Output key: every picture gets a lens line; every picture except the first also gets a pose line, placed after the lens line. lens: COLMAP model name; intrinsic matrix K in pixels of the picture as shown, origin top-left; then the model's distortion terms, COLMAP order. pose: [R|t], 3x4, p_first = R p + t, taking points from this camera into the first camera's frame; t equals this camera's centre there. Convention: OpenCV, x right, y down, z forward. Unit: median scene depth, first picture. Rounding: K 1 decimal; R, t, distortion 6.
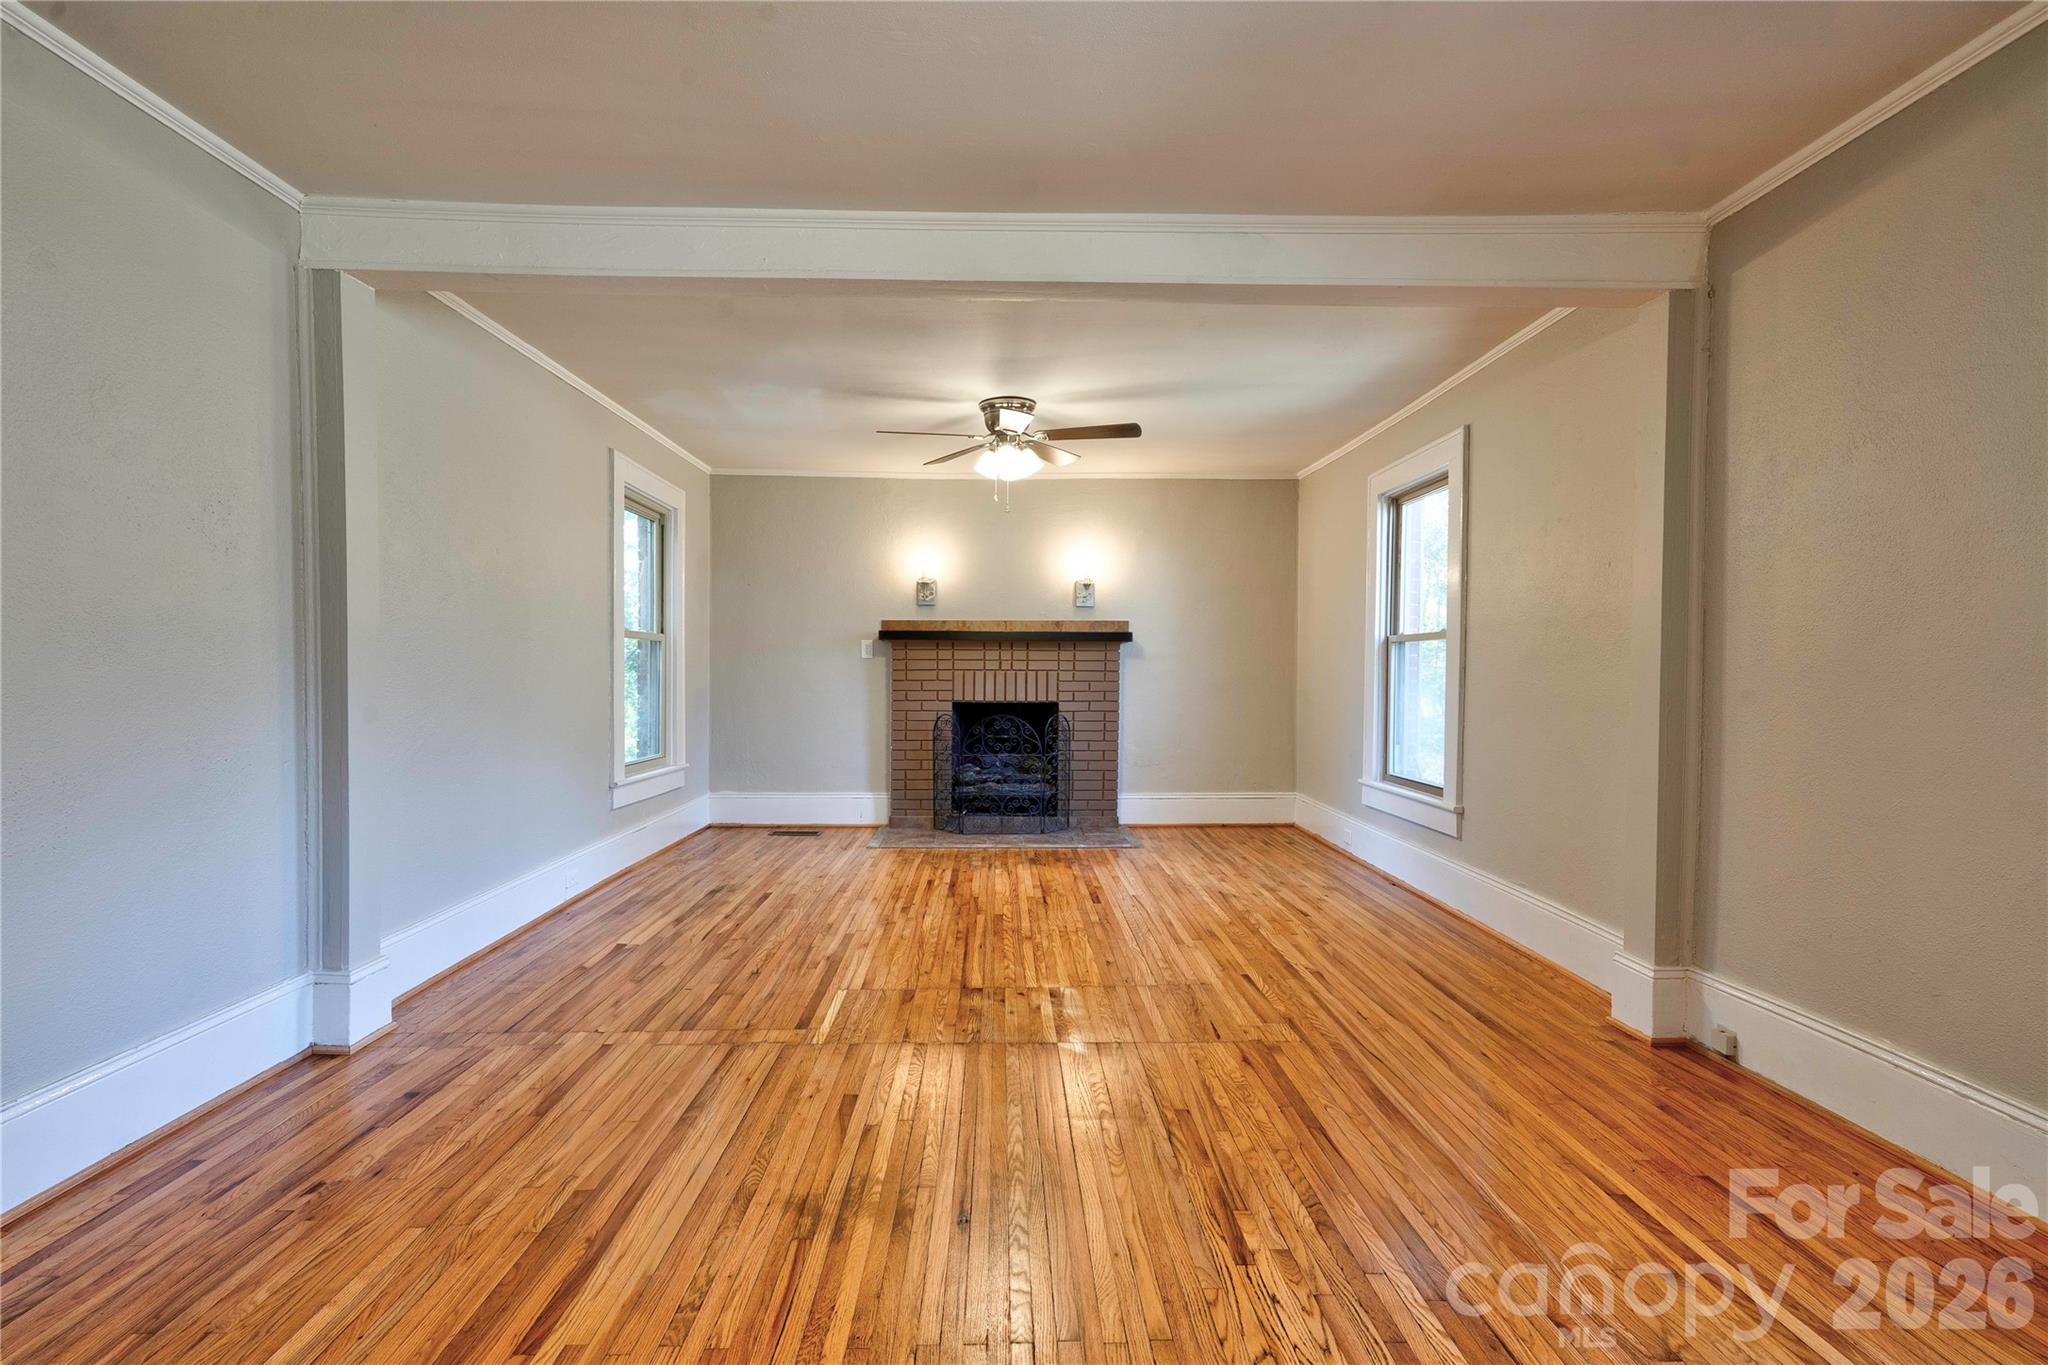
lens RADIAL K [[939.9, 0, 1024.0], [0, 939.9, 682.5], [0, 0, 1]] dist [0.002387, 0.000977]
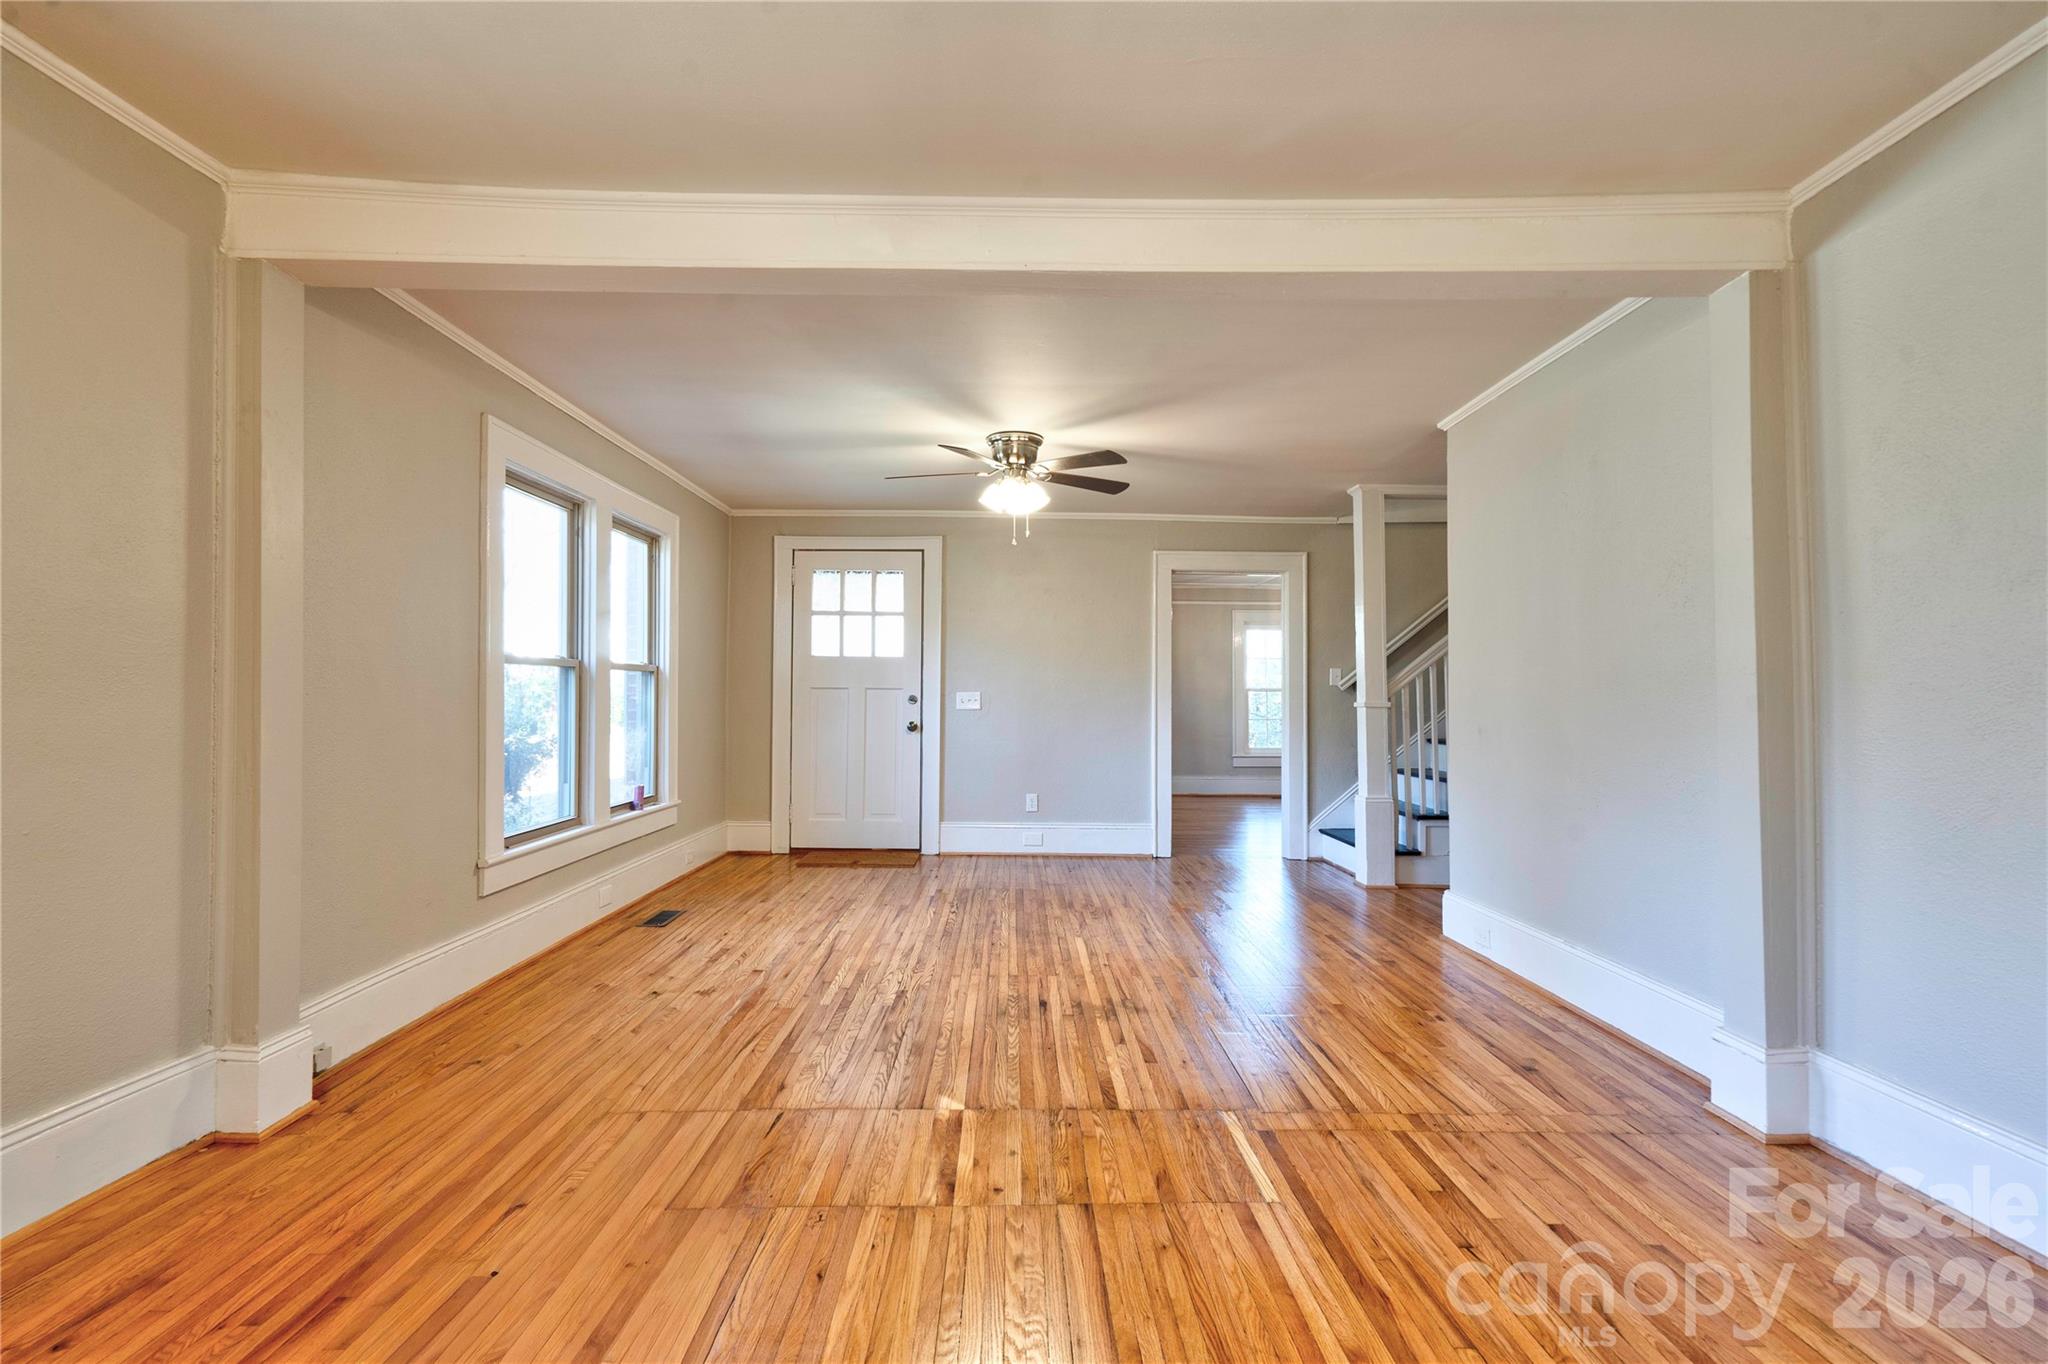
lens RADIAL K [[939.9, 0, 1024.0], [0, 939.9, 682.0], [0, 0, 1]] dist [0.002387, 0.000977]
pose [[-0.999883, -0.004974, 0.014487, -0.113671], [-0.005034, 0.999979, -0.004120, -0.096413], [-0.014466, -0.004192, -0.999887, 6.373621]]
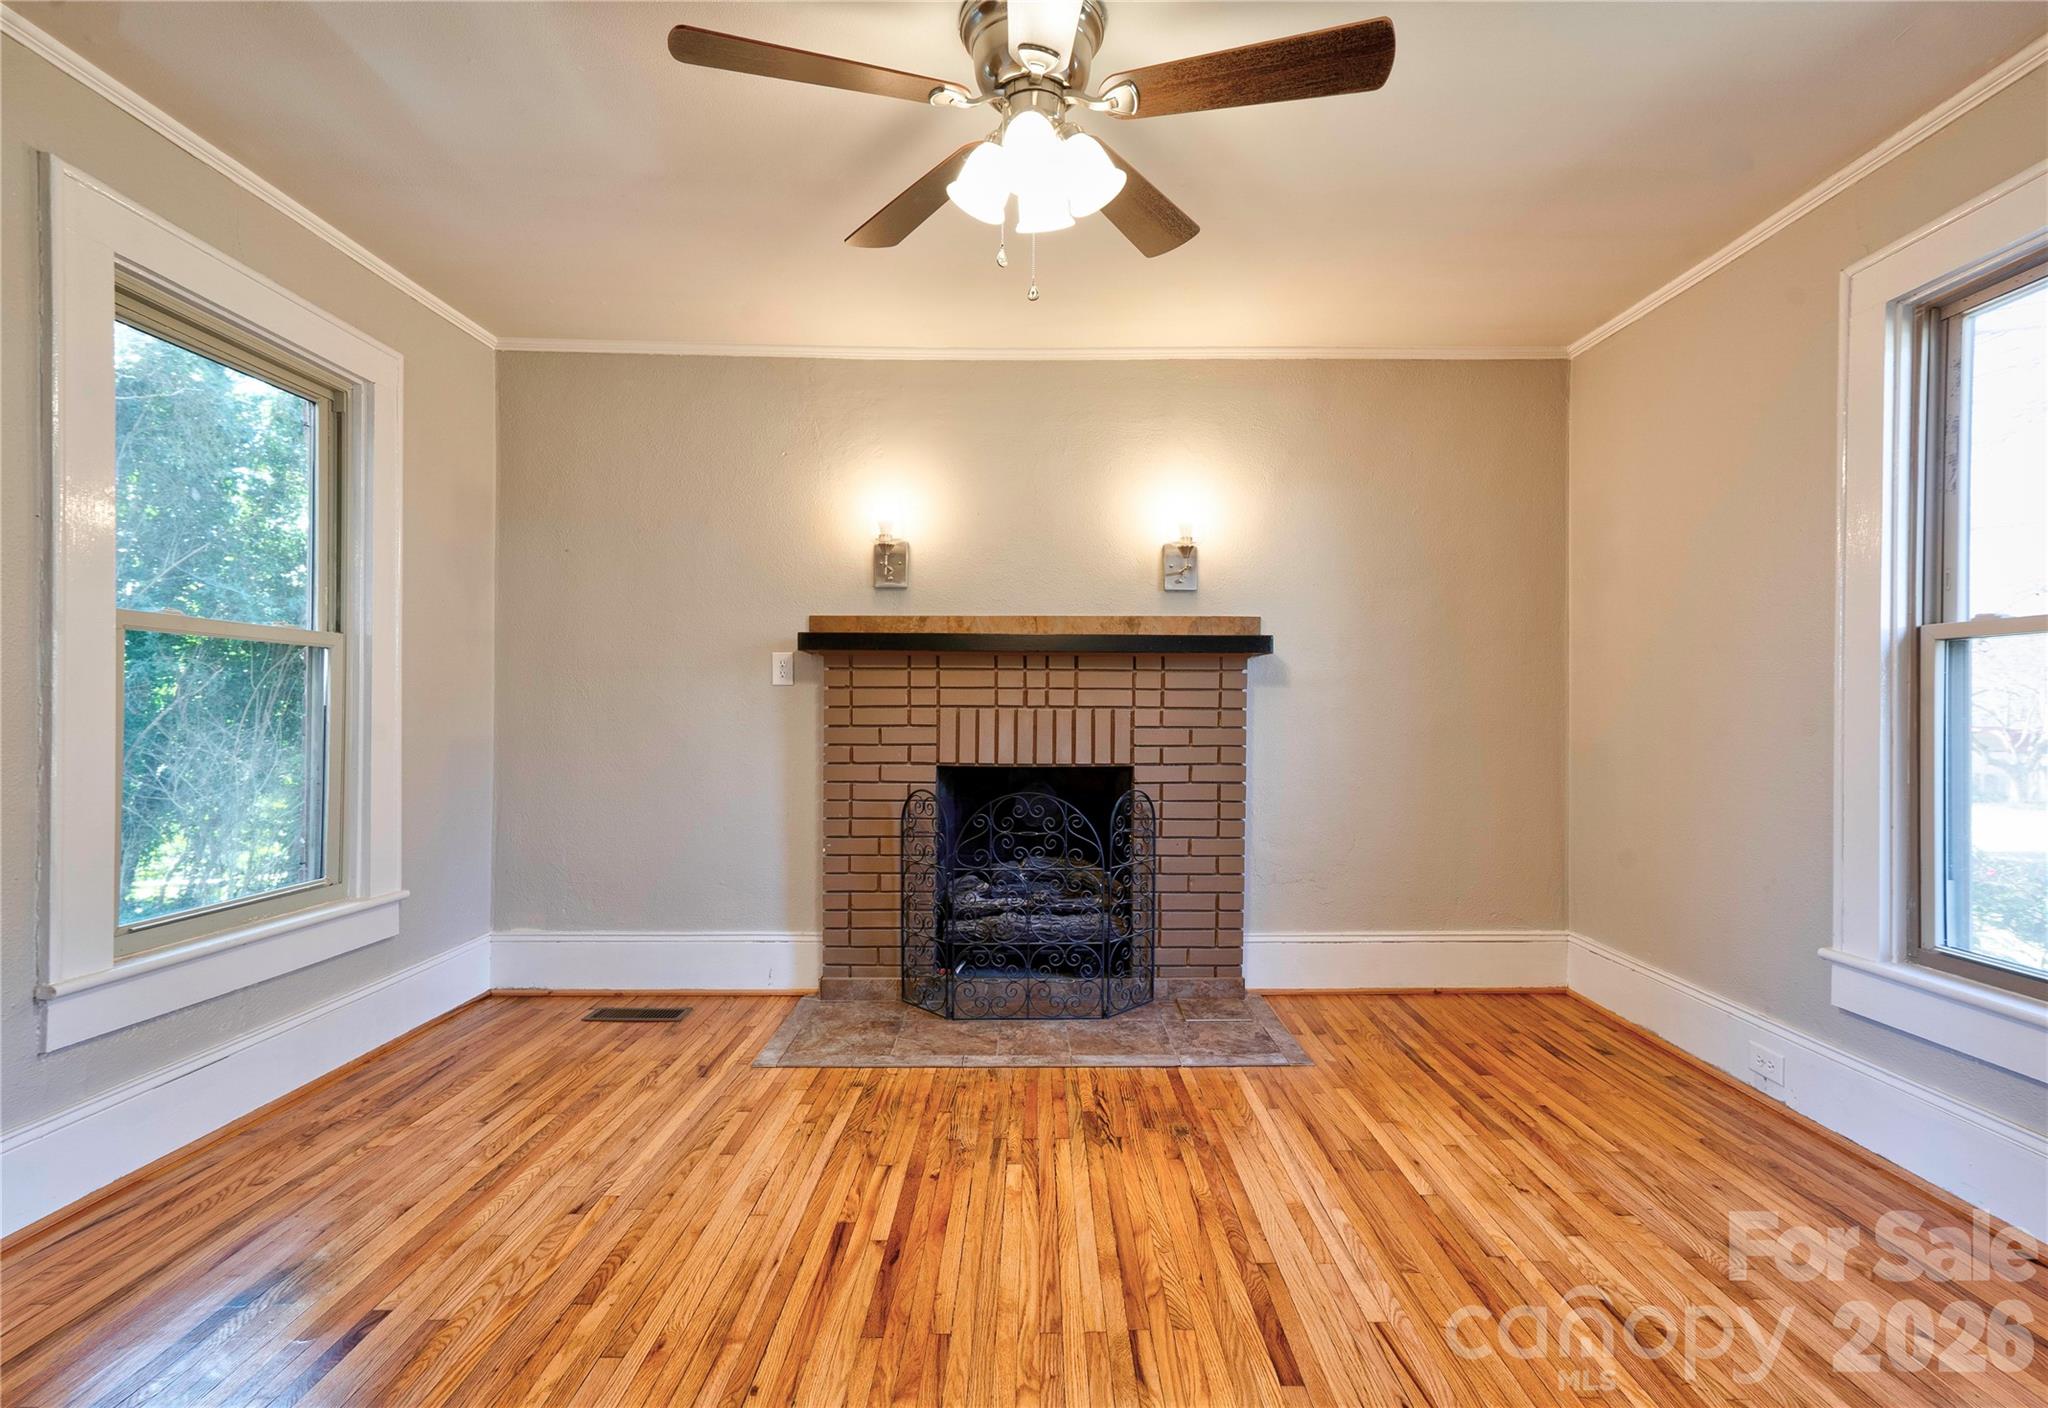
lens RADIAL K [[966.2, 0, 1024.0], [0, 966.2, 704.0], [0, 0, 1]] dist [-0.000387, -0.000025]
pose [[0.999175, -0.000633, -0.040601, -0.003606], [-0.000121, 0.999827, -0.018580, -0.004394], [0.040606, 0.018570, 0.999003, 0.443480]]
